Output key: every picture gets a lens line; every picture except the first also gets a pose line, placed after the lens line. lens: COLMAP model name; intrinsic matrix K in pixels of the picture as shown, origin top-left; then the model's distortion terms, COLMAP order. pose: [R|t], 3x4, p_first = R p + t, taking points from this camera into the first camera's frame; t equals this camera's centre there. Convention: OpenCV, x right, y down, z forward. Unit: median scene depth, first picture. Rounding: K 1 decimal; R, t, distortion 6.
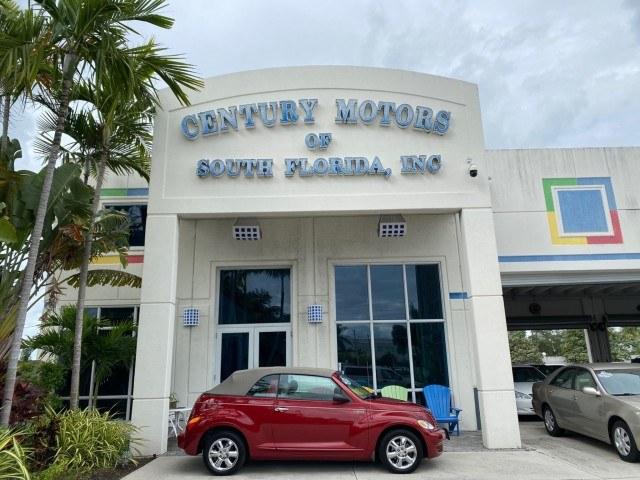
lens RADIAL K [[490.2, 0, 316.8], [0, 490.2, 235.6], [0, 0, 1]] dist [0.041107, -0.043106]
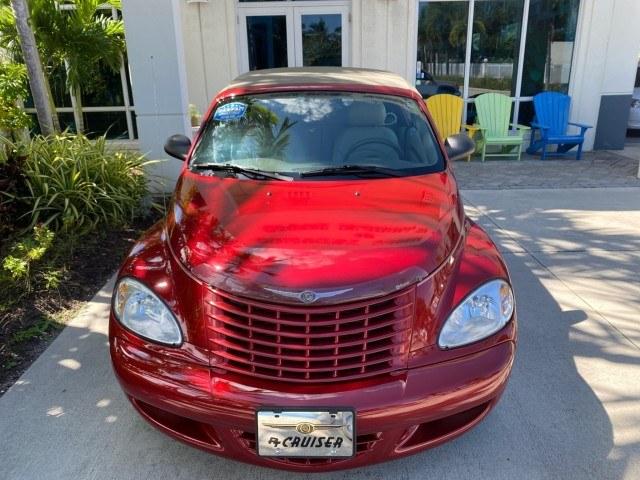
lens RADIAL K [[491.1, 0, 315.1], [0, 491.1, 233.9], [0, 0, 1]] dist [0.023864, -0.023796]
pose [[0.999866, -0.005610, 0.015375, -0.116940], [-0.003788, 0.834597, 0.550847, 0.080607], [-0.015923, -0.550832, 0.834464, 0.292087]]
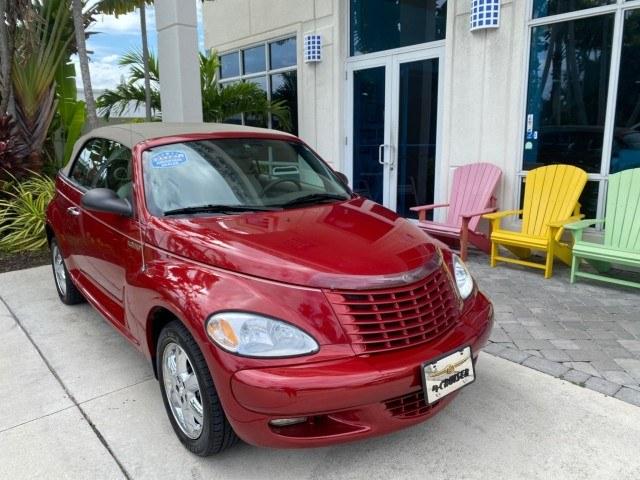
lens RADIAL K [[491.1, 0, 311.5], [0, 491.1, 237.2], [0, 0, 1]] dist [0.023864, -0.023796]
pose [[0.762751, -0.136104, 0.632207, -0.266943], [-0.153531, 0.911541, 0.381473, 0.097276], [-0.628203, -0.388033, 0.674383, 0.306537]]
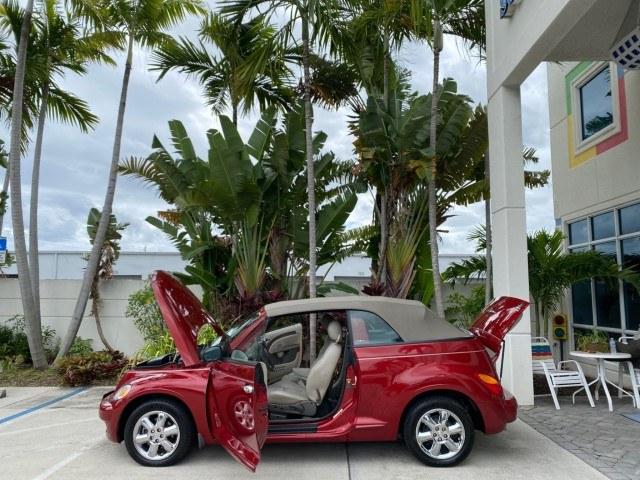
lens RADIAL K [[491.1, 0, 318.5], [0, 491.1, 236.6], [0, 0, 1]] dist [0.023864, -0.023796]
pose [[0.999729, 0.007137, -0.022179, -0.227139], [-0.004028, 0.990538, 0.137181, 0.064593], [0.022949, -0.137055, 0.990298, 0.225013]]
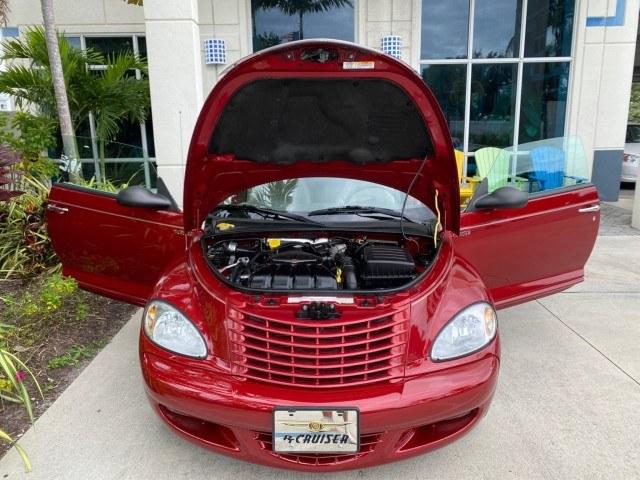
lens RADIAL K [[491.1, 0, 320.6], [0, 491.1, 237.3], [0, 0, 1]] dist [0.023864, -0.023796]
pose [[0.999927, 0.002476, 0.011806, -0.118312], [-0.007692, 0.884805, 0.465899, 0.074310], [-0.009292, -0.465956, 0.884759, 0.264690]]
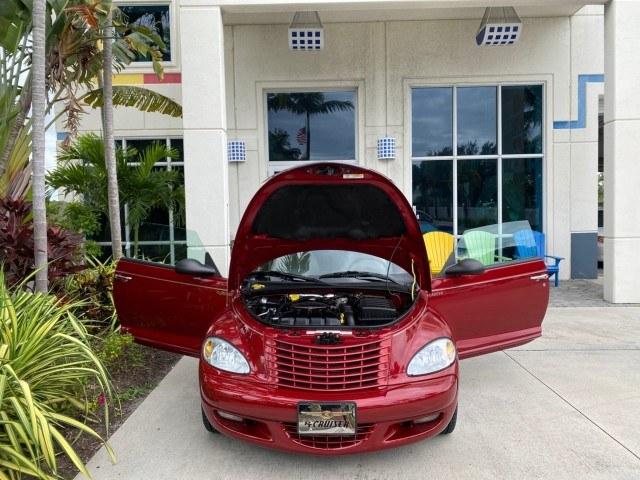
lens RADIAL K [[490.2, 0, 318.4], [0, 490.2, 239.1], [0, 0, 1]] dist [0.041107, -0.043106]
pose [[0.999993, 0.001506, -0.003399, -0.121165], [-0.000368, 0.949893, 0.312574, 0.049734], [0.003700, -0.312570, 0.949887, 0.179407]]
